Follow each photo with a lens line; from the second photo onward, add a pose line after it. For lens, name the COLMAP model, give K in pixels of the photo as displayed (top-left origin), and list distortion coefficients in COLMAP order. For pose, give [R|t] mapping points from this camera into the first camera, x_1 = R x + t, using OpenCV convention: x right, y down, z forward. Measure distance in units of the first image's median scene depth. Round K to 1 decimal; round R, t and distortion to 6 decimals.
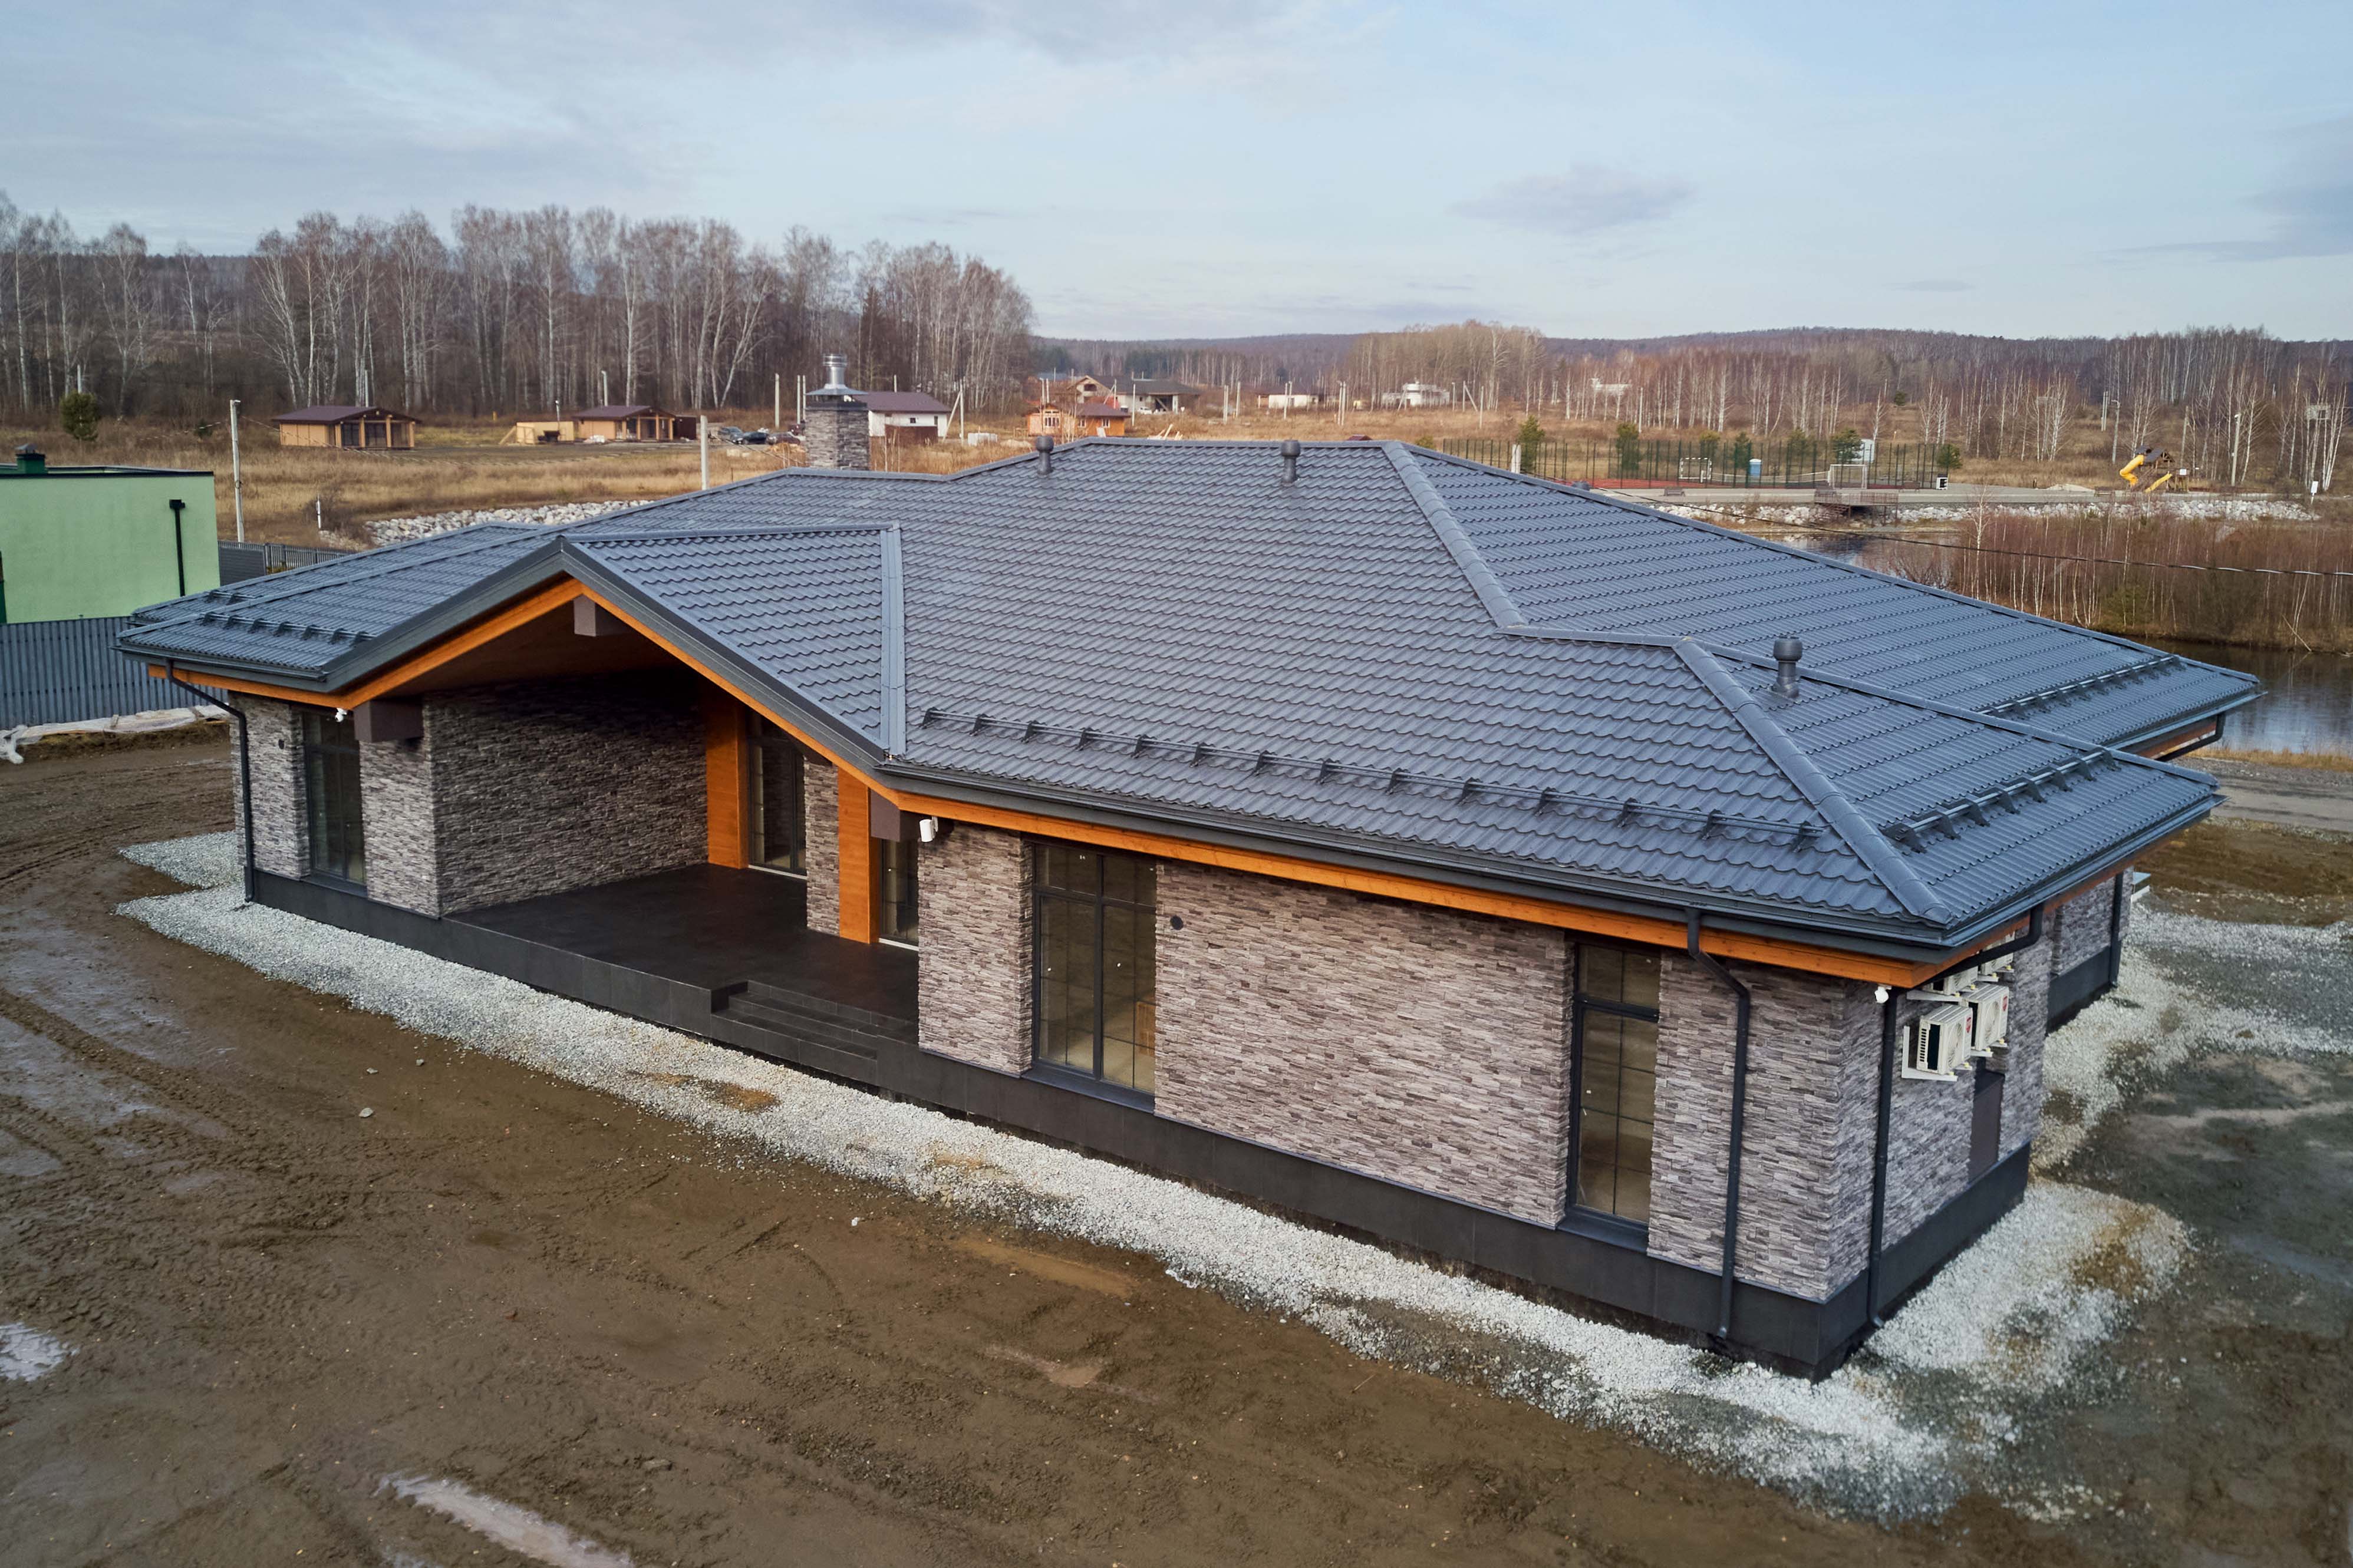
lens RADIAL K [[2091.7, 0, 1176.3], [0, 2091.7, 789.7], [0, 0, 1]] dist [0.066390, -0.018982]
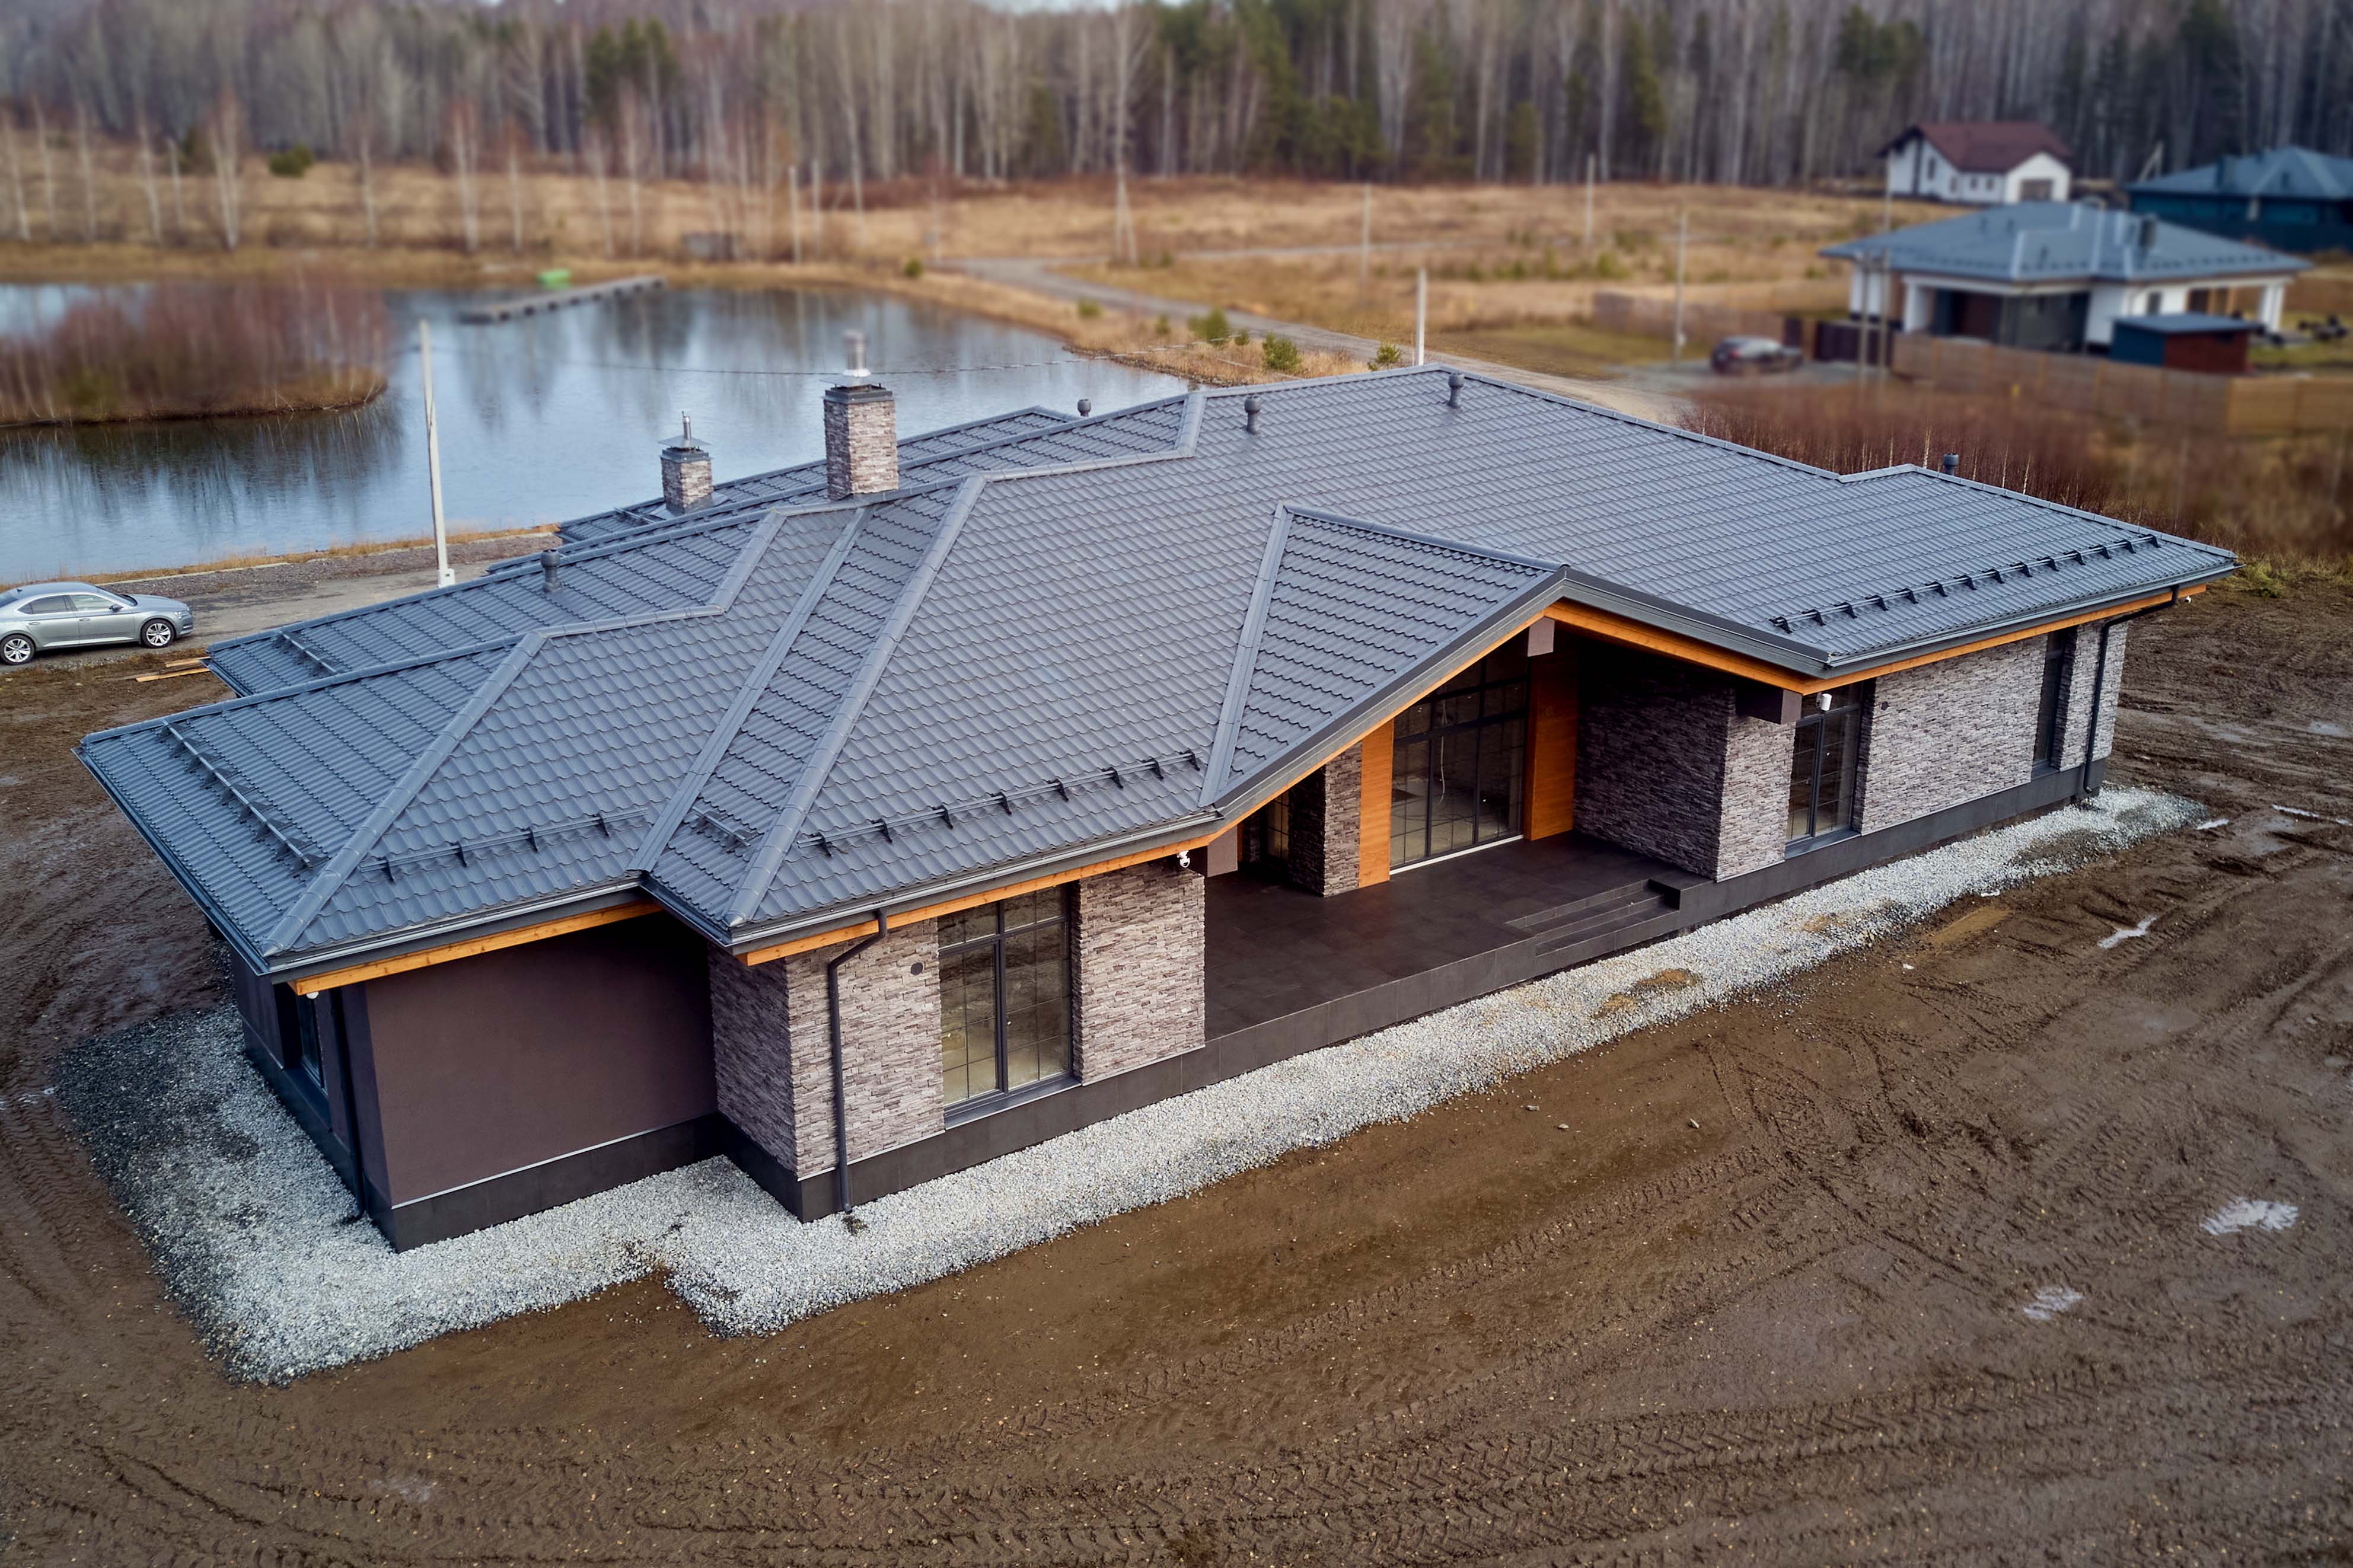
lens RADIAL K [[2091.7, 0, 1176.3], [0, 2091.7, 774.8], [0, 0, 1]] dist [0.066390, -0.018982]
pose [[0.242918, -0.307751, 0.919935, -1.562171], [0.169435, 0.947223, 0.272139, -0.398010], [-0.955135, 0.089762, 0.282241, 1.054221]]
